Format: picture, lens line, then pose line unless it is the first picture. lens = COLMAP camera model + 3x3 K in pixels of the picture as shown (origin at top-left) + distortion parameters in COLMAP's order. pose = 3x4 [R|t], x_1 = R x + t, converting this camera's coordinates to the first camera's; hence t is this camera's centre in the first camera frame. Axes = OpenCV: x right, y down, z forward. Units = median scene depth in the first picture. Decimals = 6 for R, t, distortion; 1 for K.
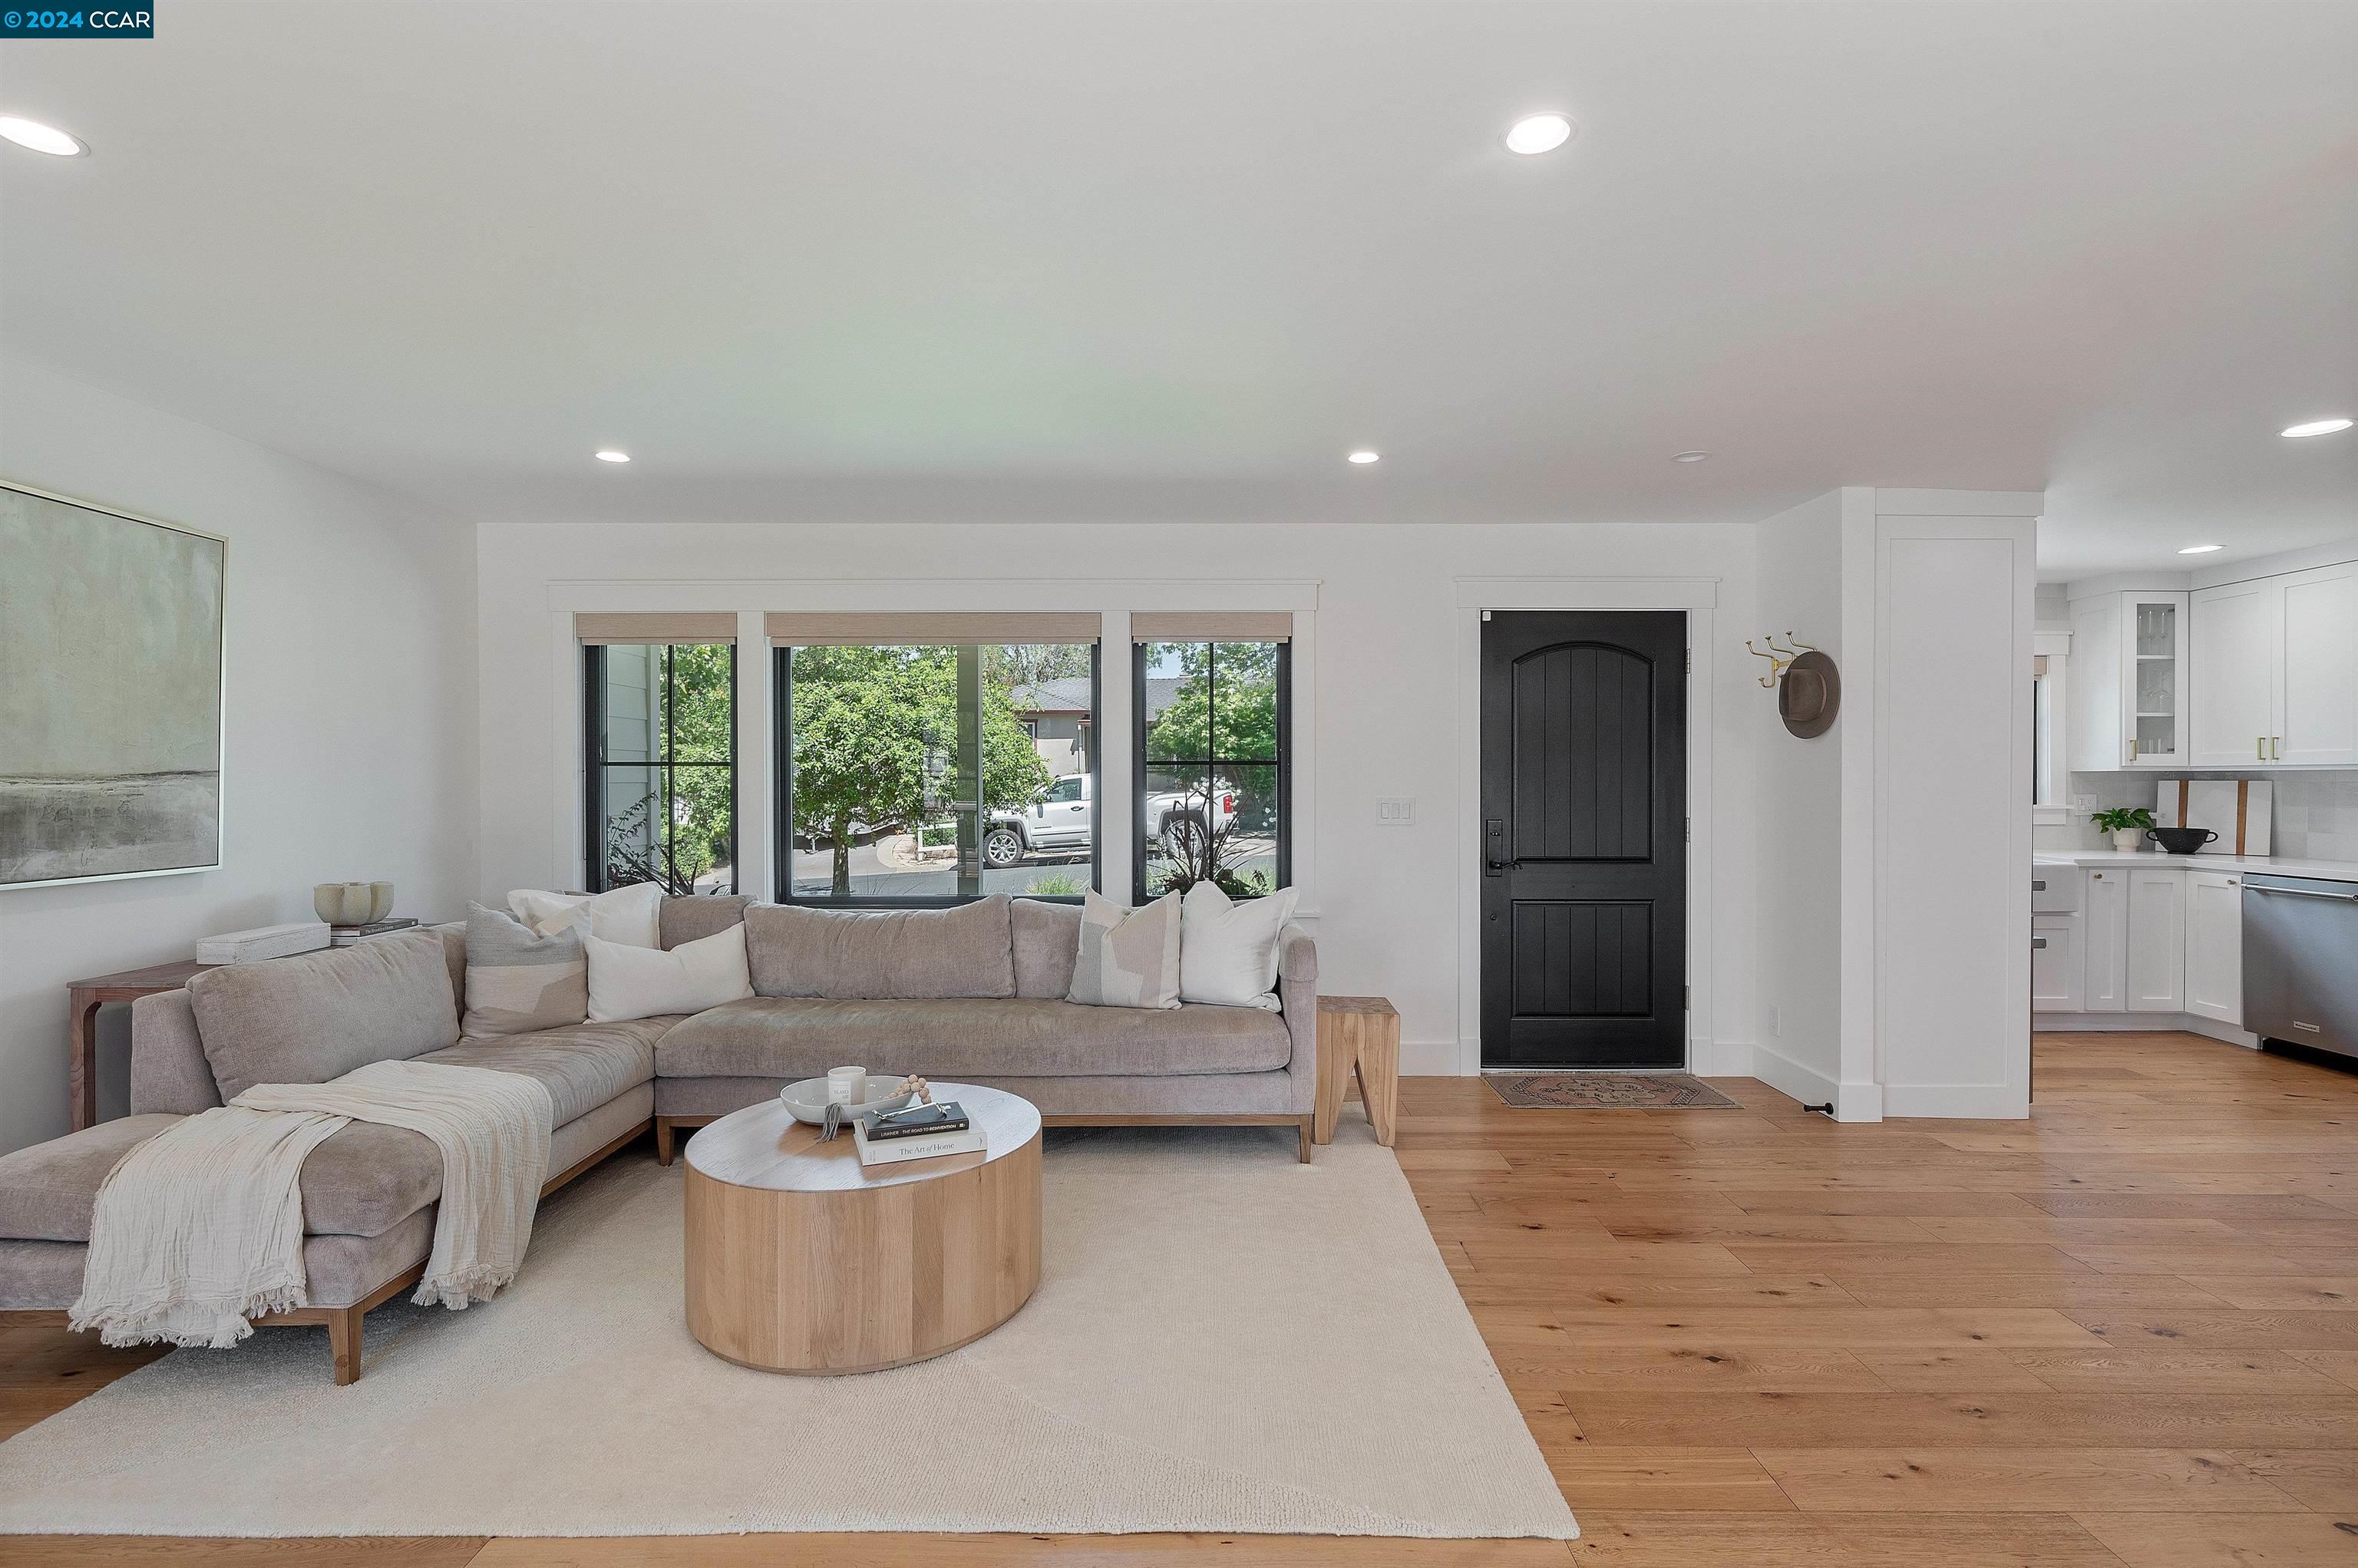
lens RADIAL K [[1093.0, 0, 1182.7], [0, 1093.0, 781.2], [0, 0, 1]] dist [0.001336, 0.000590]
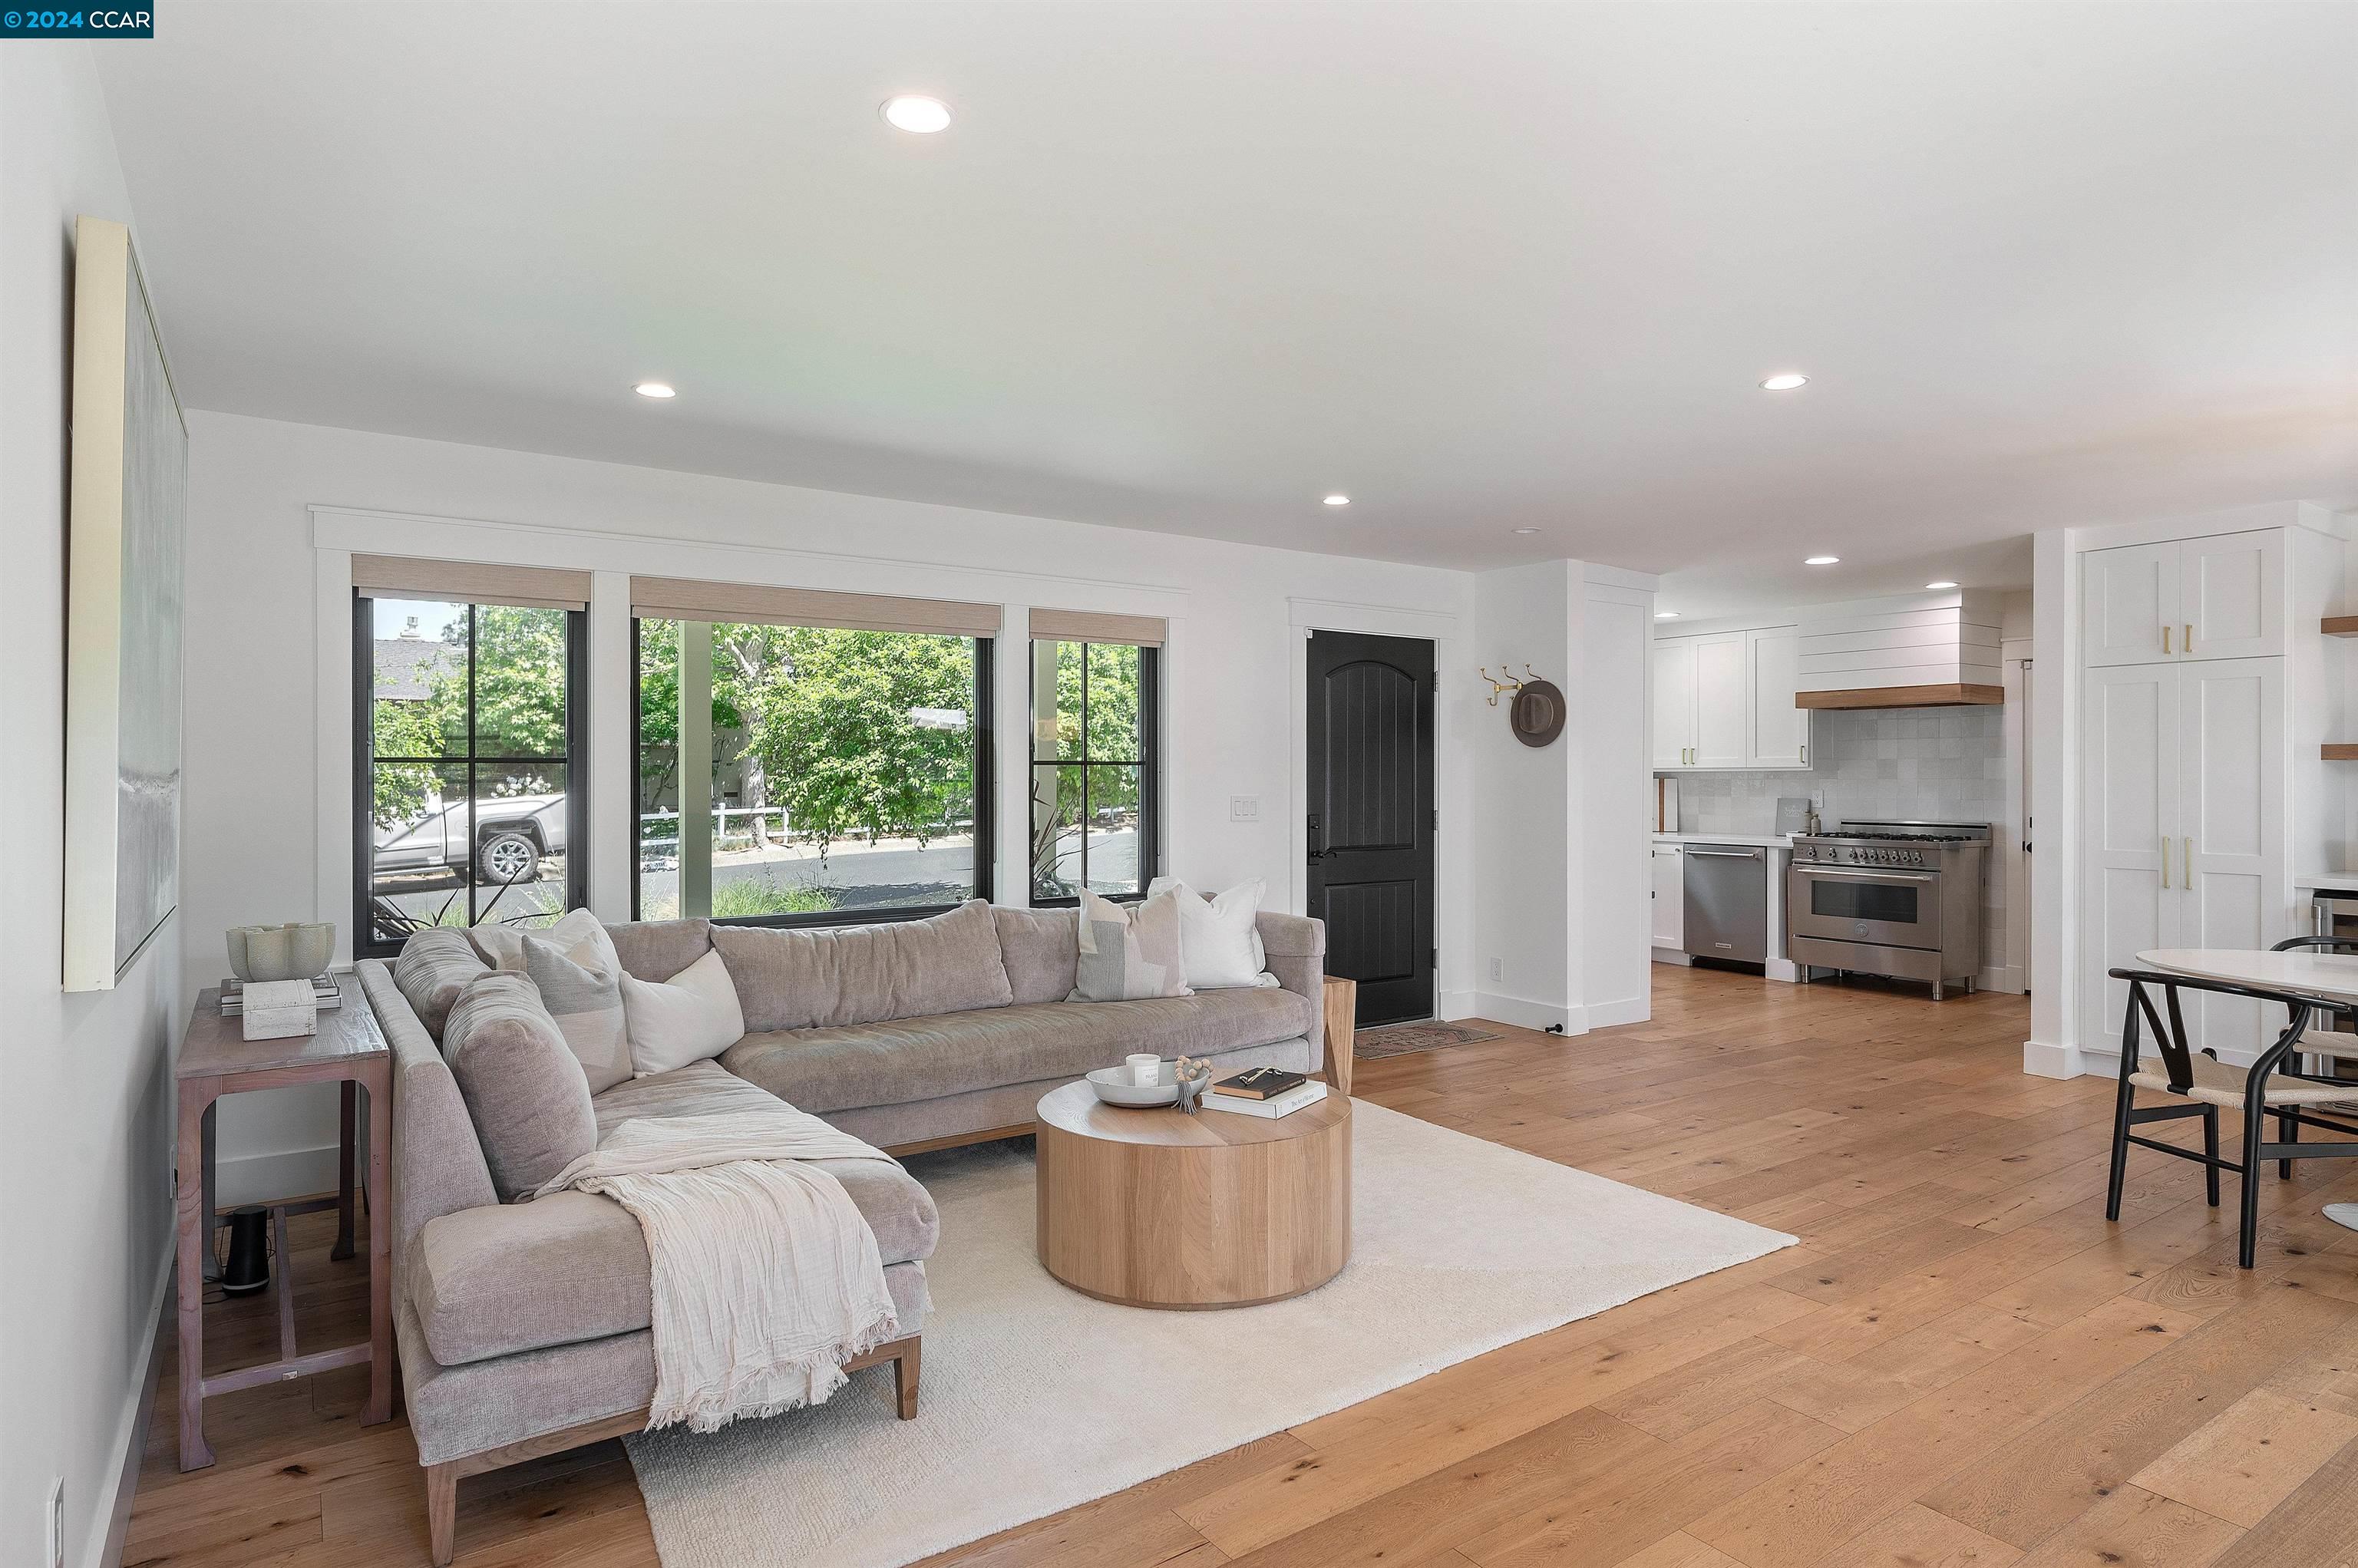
lens RADIAL K [[1304.7, 0, 1182.1], [0, 1304.7, 777.0], [0, 0, 1]] dist [0.000288, 0.000488]
pose [[0.823340, -0.001770, 0.567546, -0.769077], [0.003636, 0.999991, -0.002157, -0.001805], [-0.567537, 0.003840, 0.823339, -0.044005]]
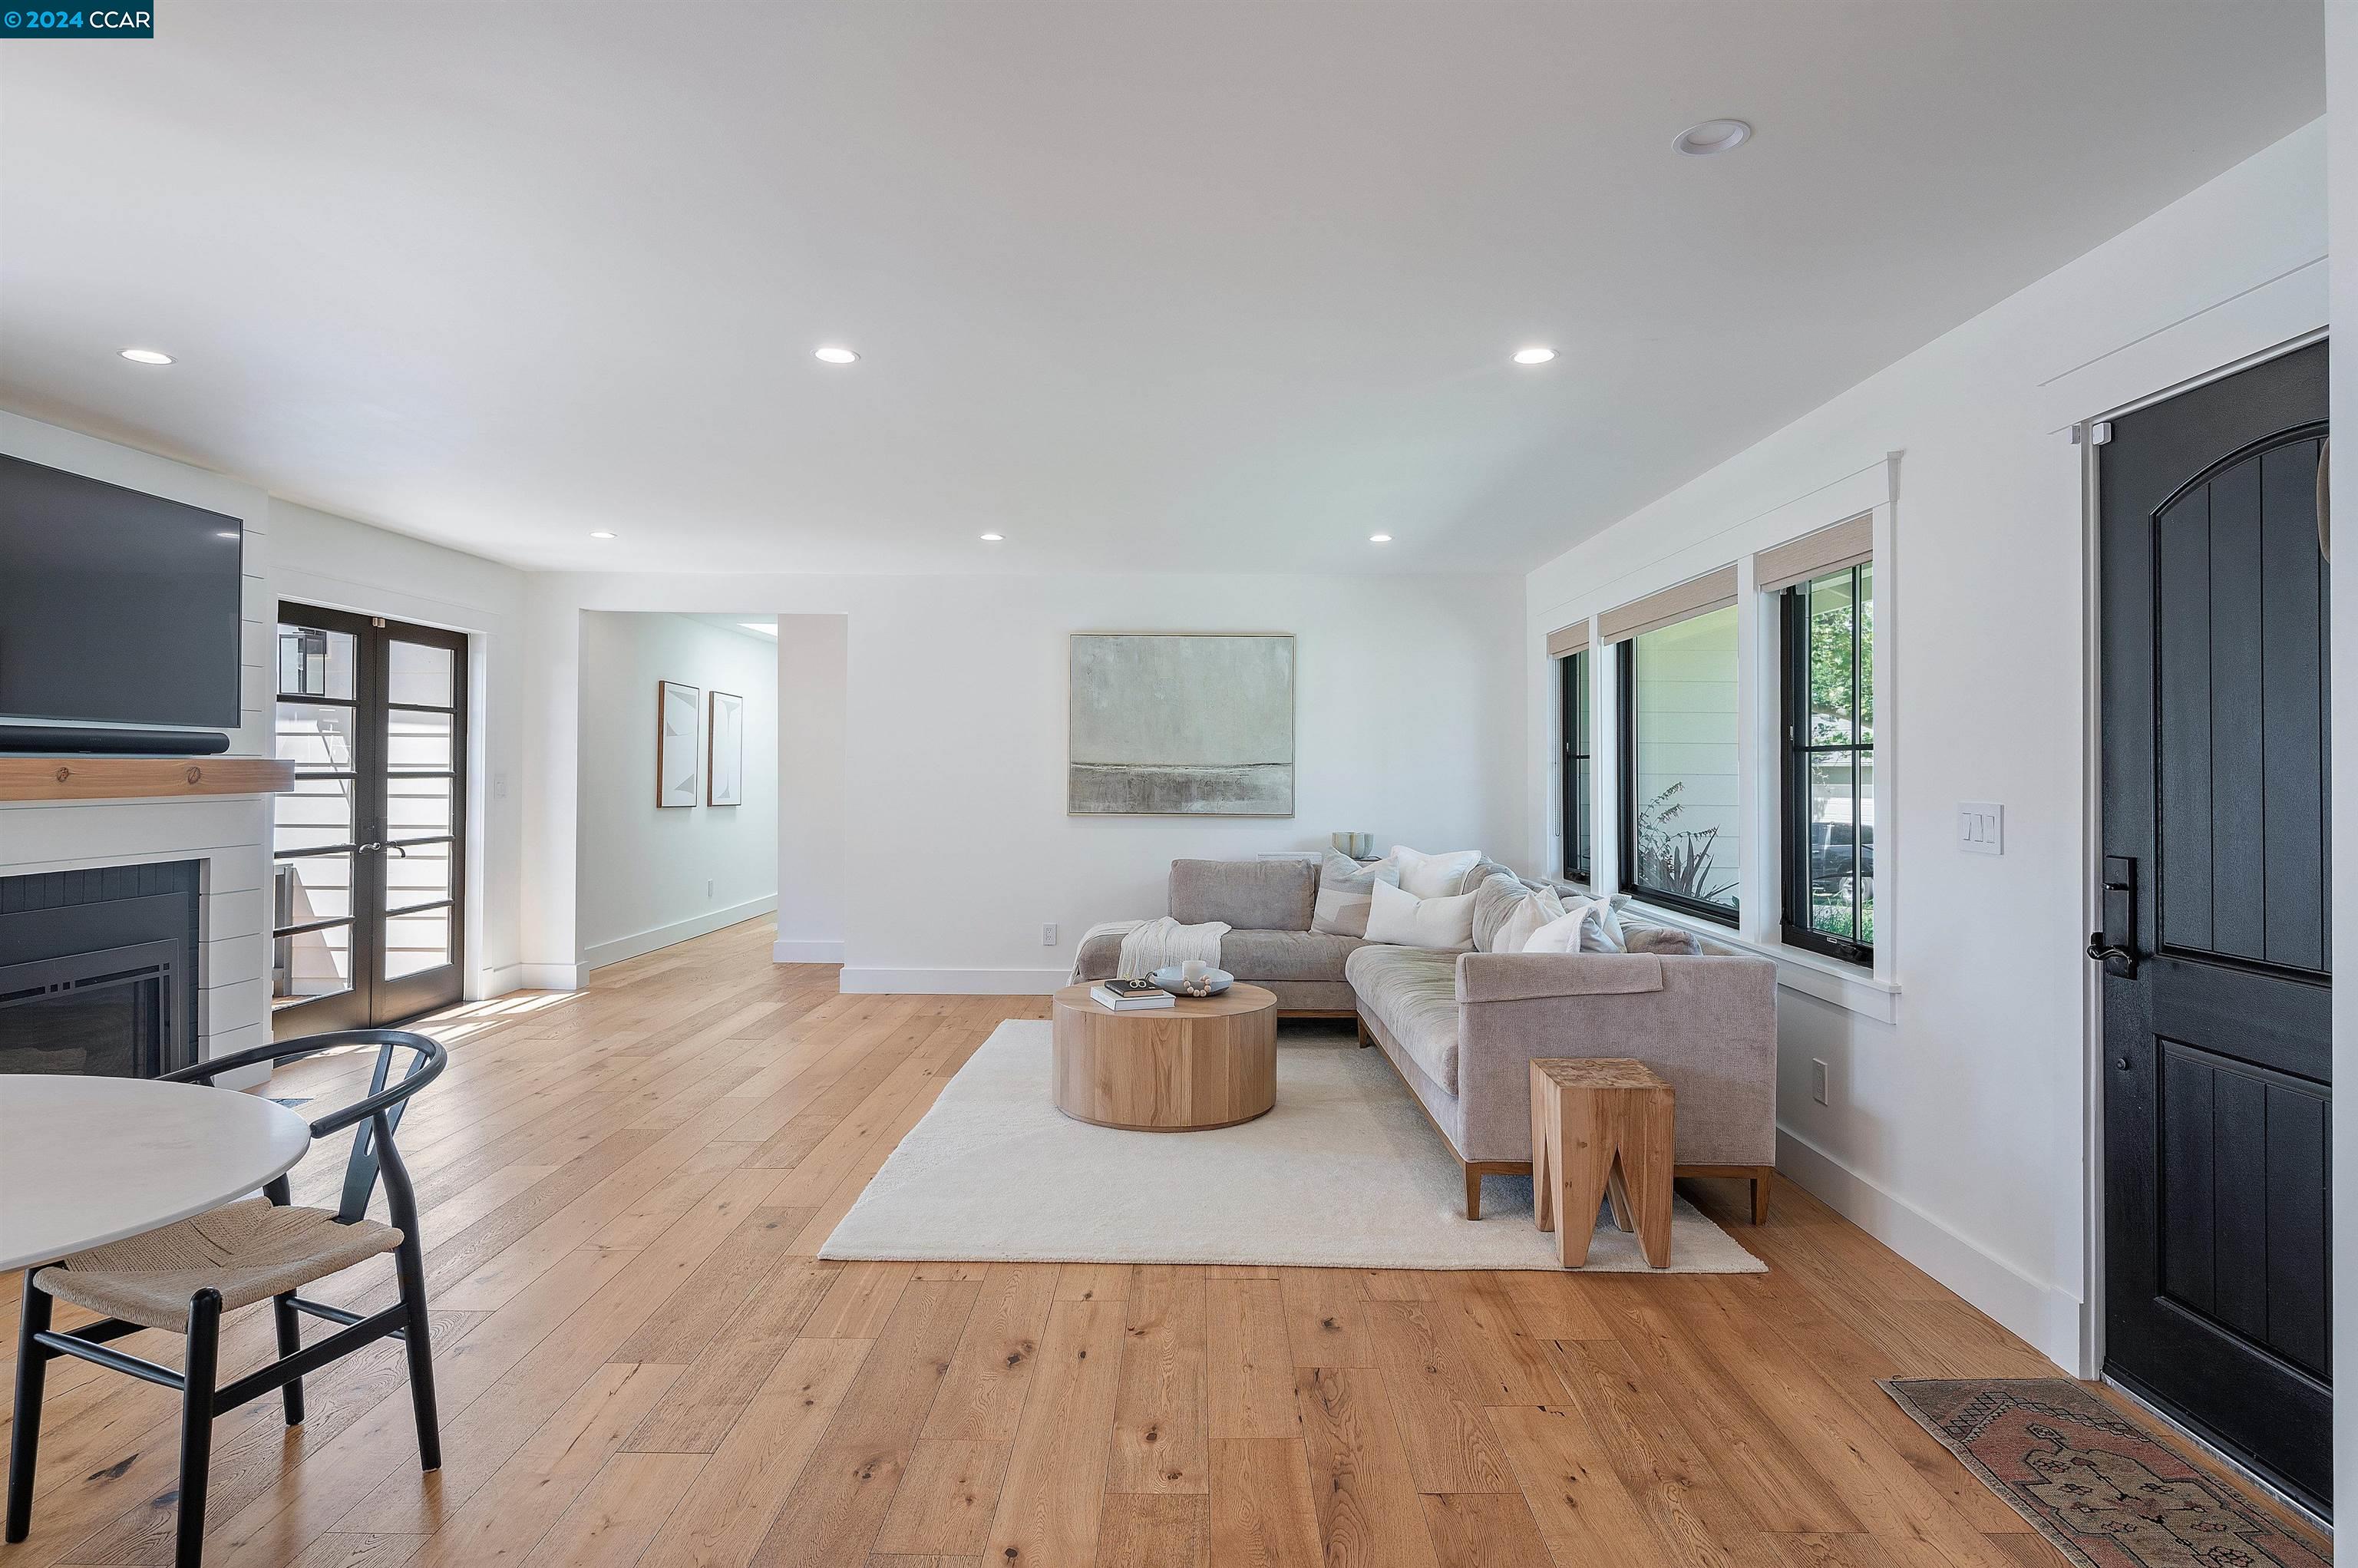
lens RADIAL K [[1225.2, 0, 1190.6], [0, 1225.2, 753.8], [0, 0, 1]] dist [-0.000061, -0.000683]
pose [[-0.005054, -0.012604, -0.999908, 1.061154], [-0.010197, 0.999869, -0.012552, 0.002108], [0.999935, 0.010132, -0.005182, 0.778257]]
